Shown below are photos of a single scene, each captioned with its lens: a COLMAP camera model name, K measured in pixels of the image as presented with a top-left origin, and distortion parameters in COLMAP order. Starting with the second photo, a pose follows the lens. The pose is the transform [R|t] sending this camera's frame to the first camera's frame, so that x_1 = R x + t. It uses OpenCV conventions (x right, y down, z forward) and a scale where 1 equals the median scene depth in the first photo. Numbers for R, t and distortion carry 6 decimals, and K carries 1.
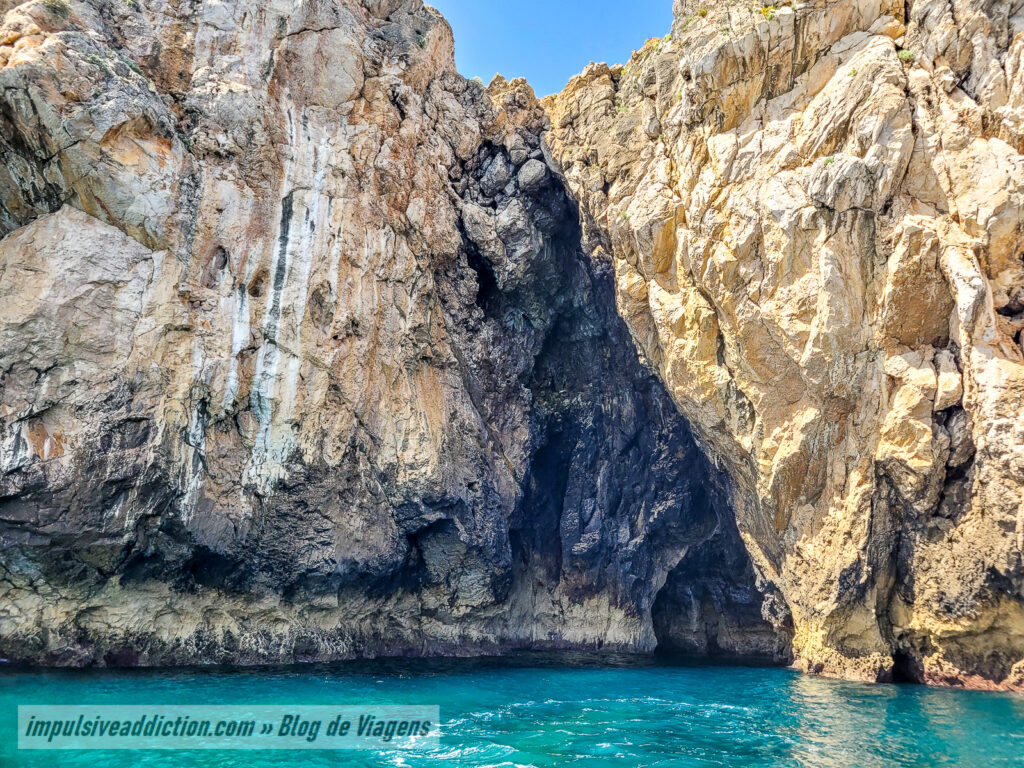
lens RADIAL K [[736.9, 0, 530.2], [0, 736.9, 379.2], [0, 0, 1]] dist [0.042593, -0.041946]
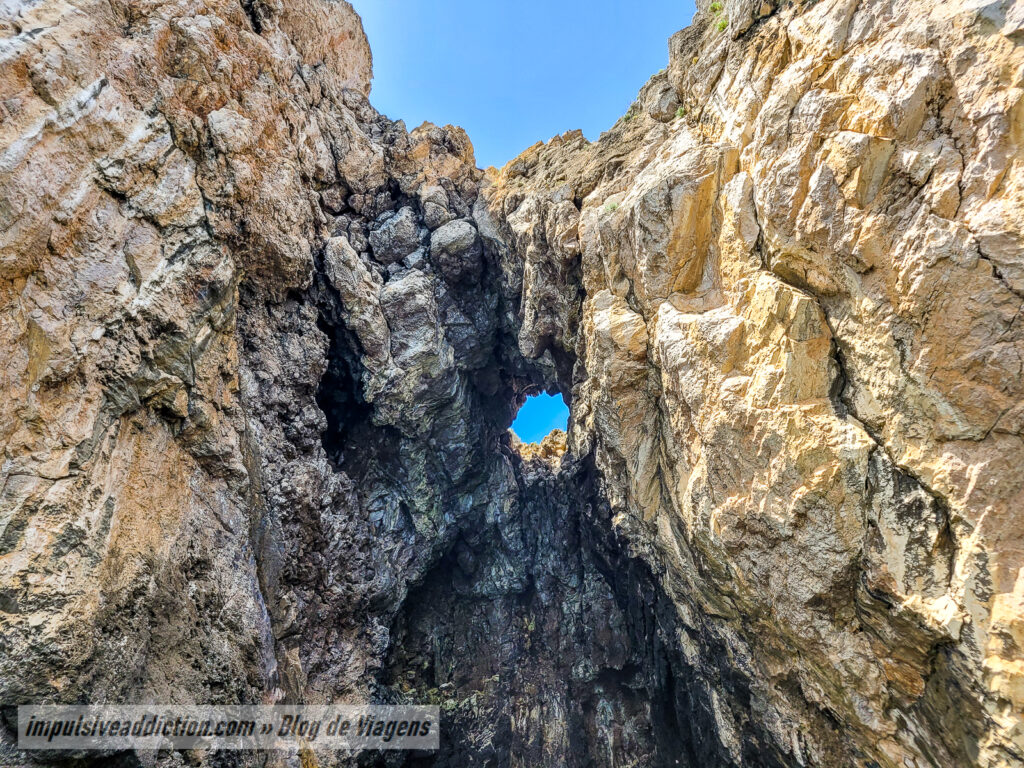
lens RADIAL K [[770.5, 0, 504.6], [0, 770.5, 384.4], [0, 0, 1]] dist [0.055502, -0.051889]
pose [[0.987052, 0.155425, 0.039632, 0.046717], [-0.114731, 0.856804, -0.502716, 0.188970], [-0.112091, 0.491661, 0.863542, 0.586087]]
